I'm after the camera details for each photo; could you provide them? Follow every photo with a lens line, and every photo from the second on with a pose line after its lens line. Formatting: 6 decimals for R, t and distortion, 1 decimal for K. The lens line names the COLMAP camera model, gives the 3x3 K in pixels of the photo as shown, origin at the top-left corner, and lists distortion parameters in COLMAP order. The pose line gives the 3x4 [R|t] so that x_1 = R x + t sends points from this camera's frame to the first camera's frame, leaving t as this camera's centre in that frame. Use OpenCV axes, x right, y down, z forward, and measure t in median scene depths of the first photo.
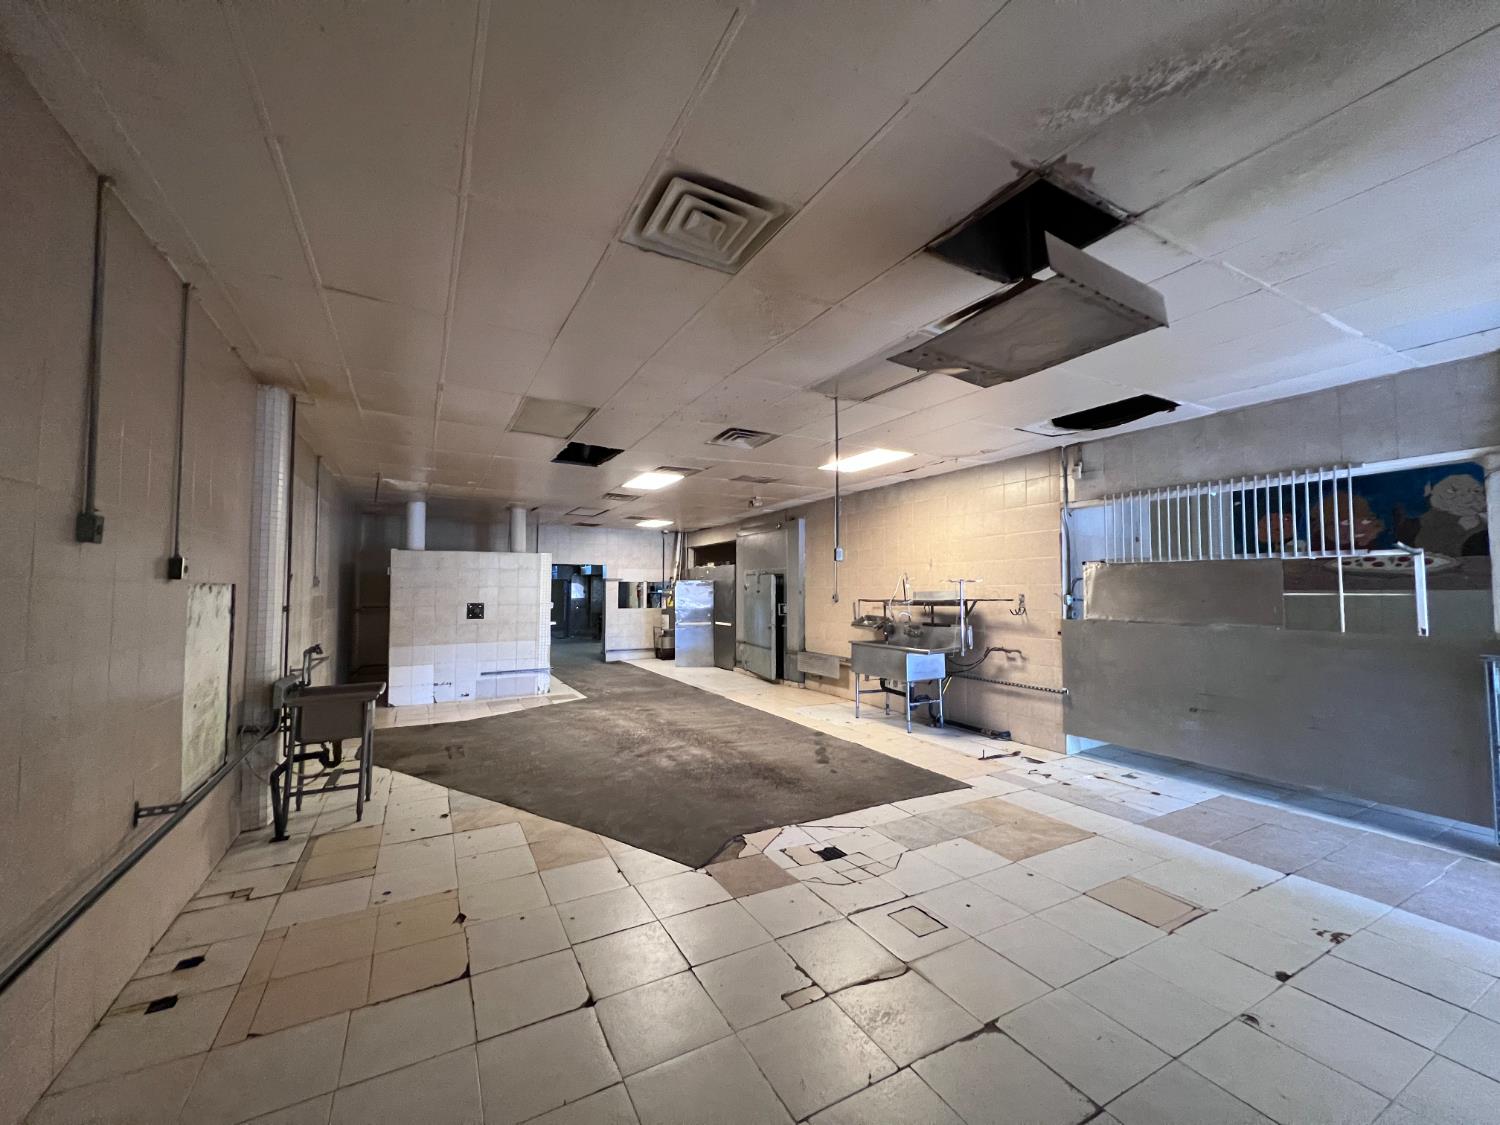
lens RADIAL K [[601.1, 0, 750.2], [0, 601.1, 559.3], [0, 0, 1]] dist [0.000262, 0.000077]
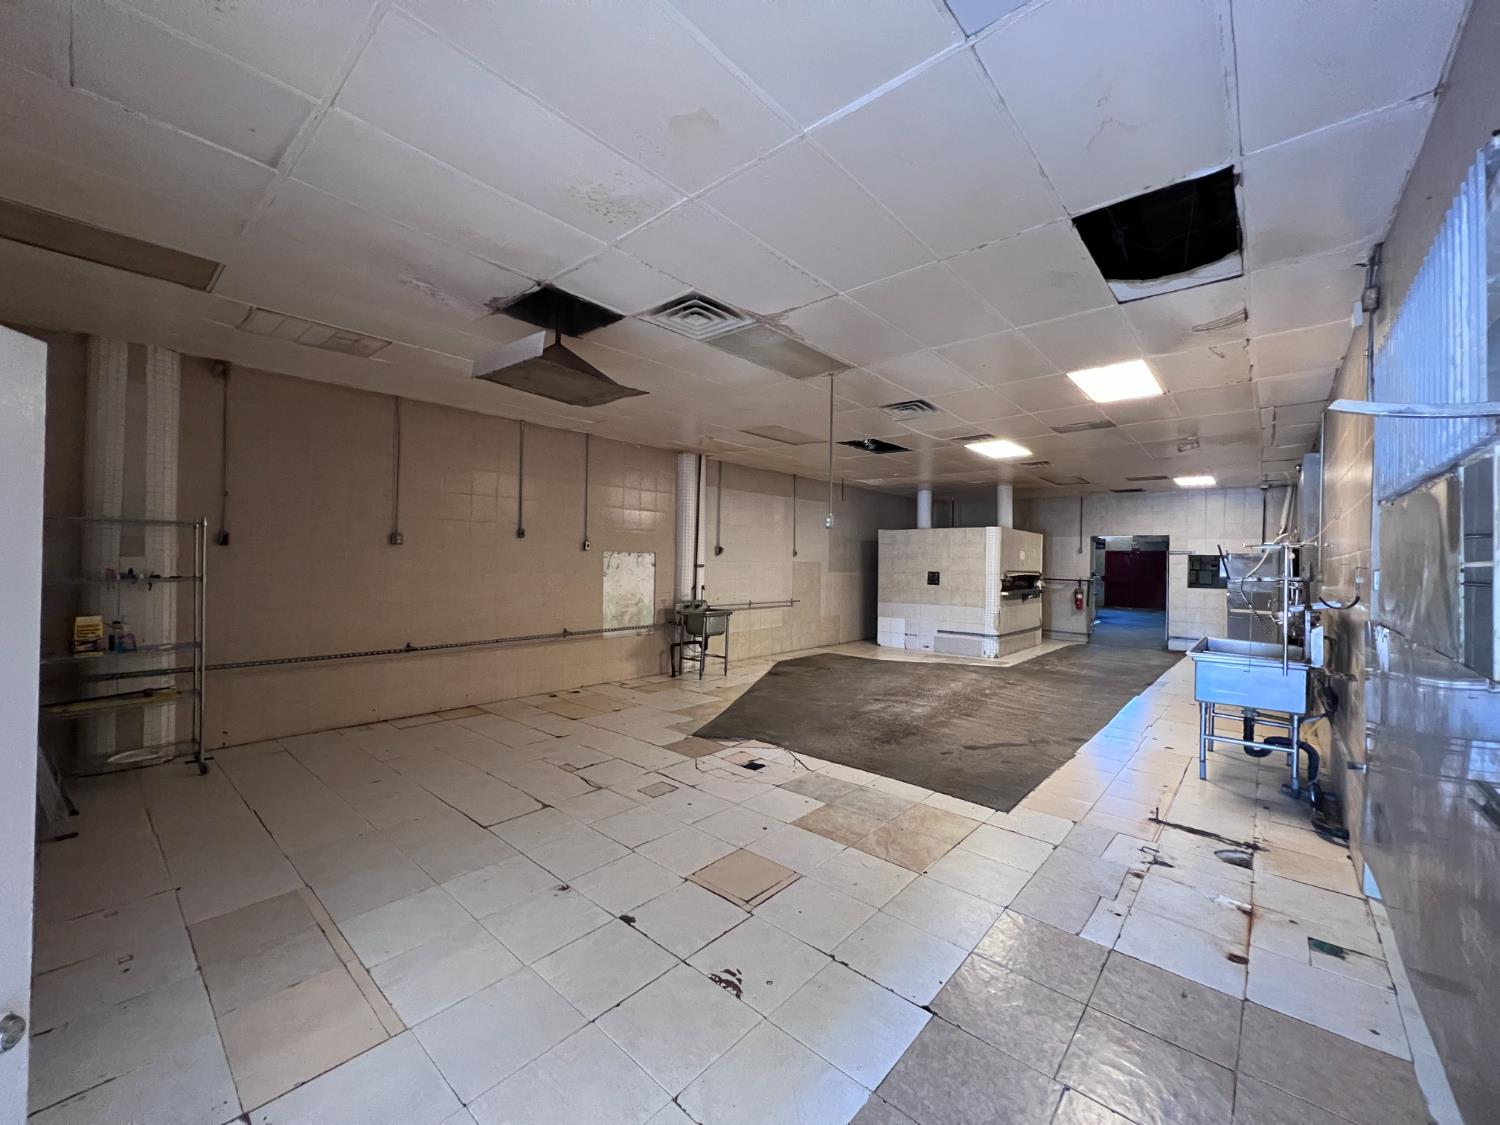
lens RADIAL K [[601.1, 0, 748.6], [0, 601.1, 561.9], [0, 0, 1]] dist [0.000262, 0.000077]
pose [[0.338189, 0.007088, -0.941052, 1.036484], [0.032768, 0.999277, 0.019302, 0.033311], [0.940508, -0.037364, 0.337712, 0.466310]]
